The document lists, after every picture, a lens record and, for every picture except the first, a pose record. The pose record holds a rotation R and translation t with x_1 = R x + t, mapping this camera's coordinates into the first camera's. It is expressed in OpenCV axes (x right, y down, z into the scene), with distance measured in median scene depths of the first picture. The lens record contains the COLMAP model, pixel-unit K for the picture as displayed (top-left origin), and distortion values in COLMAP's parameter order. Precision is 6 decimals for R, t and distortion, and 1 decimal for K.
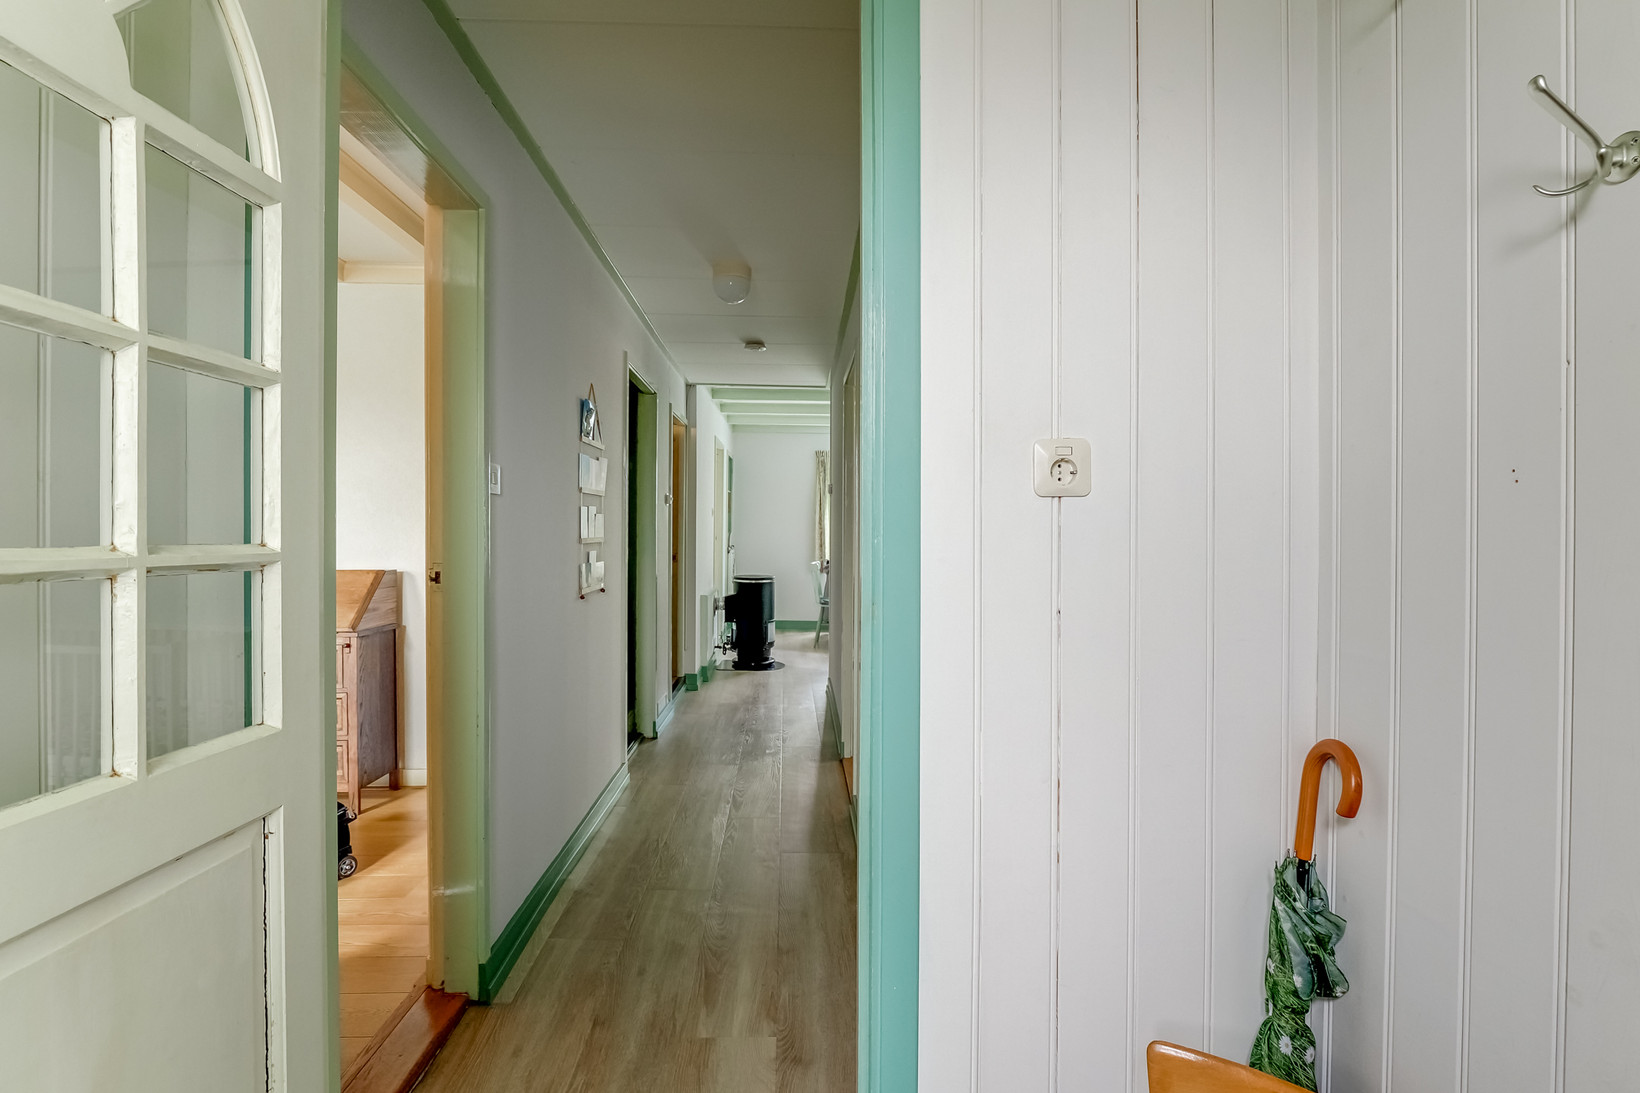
lens RADIAL K [[748.4, 0, 829.0], [0, 748.4, 548.8], [0, 0, 1]] dist [0.000824, 0.000006]
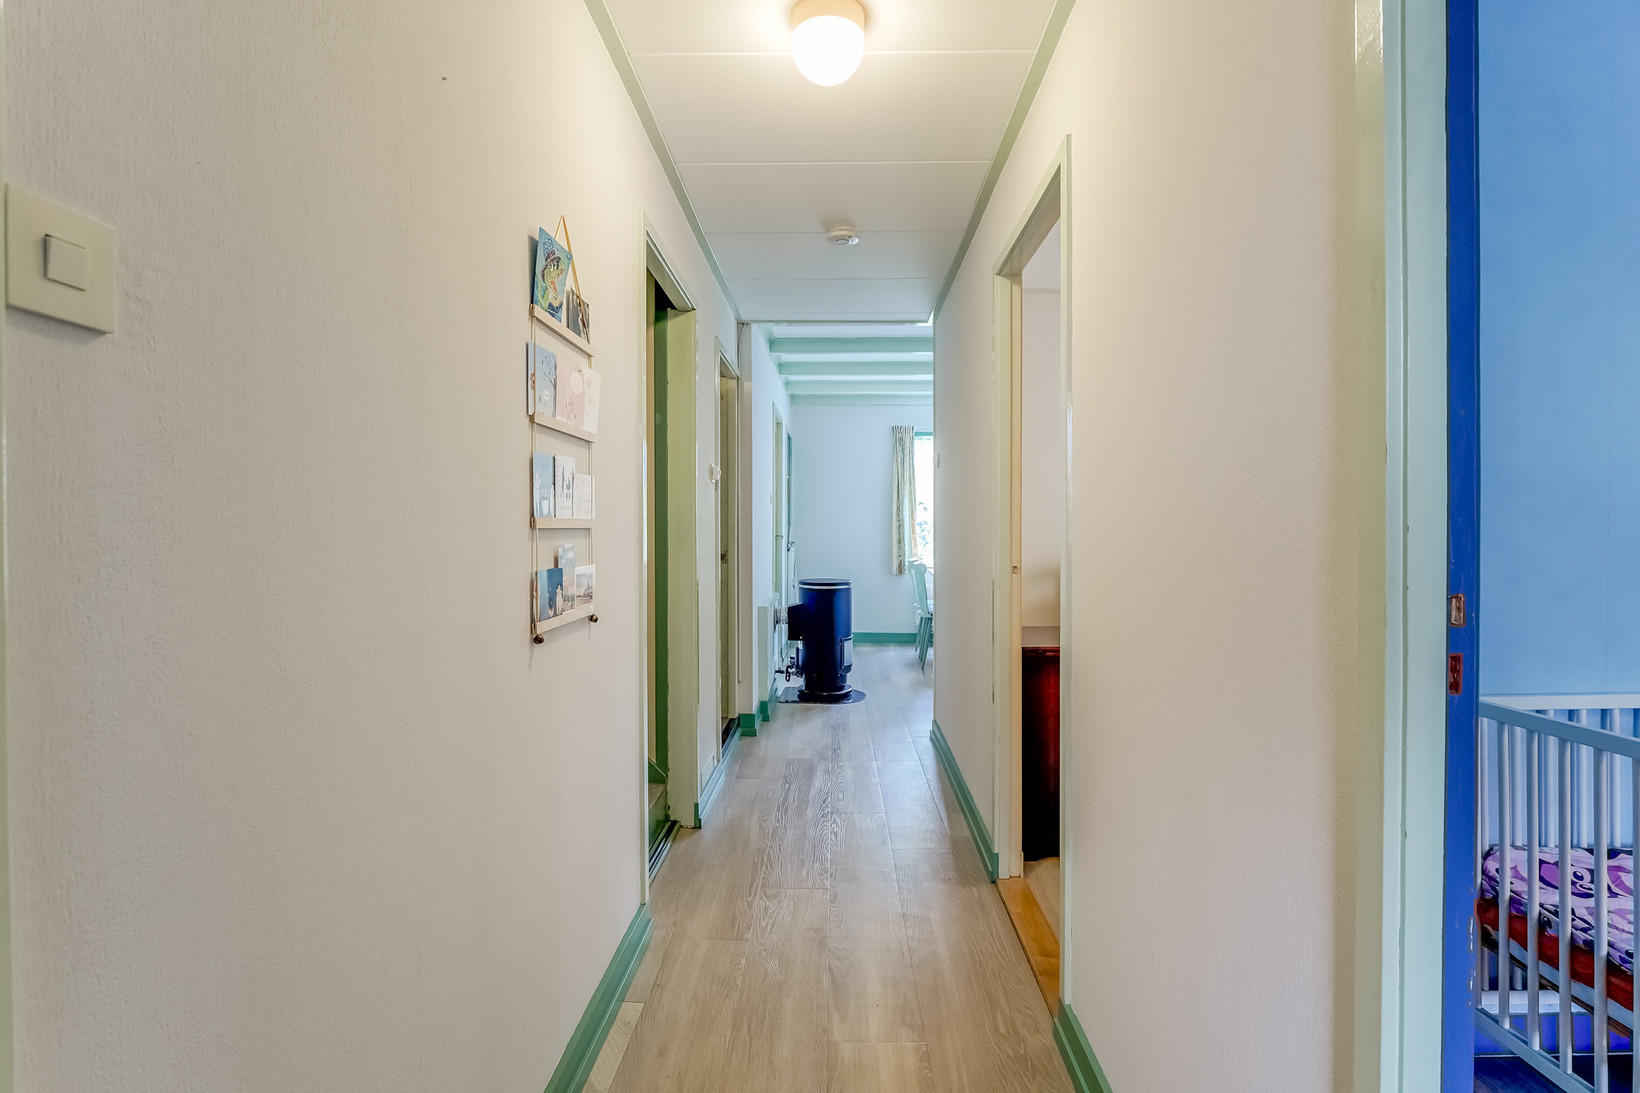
lens RADIAL K [[748.4, 0, 816.6], [0, 748.4, 541.7], [0, 0, 1]] dist [0.000824, 0.000006]
pose [[0.996876, -0.010444, -0.078289, -0.052158], [0.009781, 0.999913, -0.008841, 0.003708], [0.078375, 0.008048, 0.996892, 0.247346]]
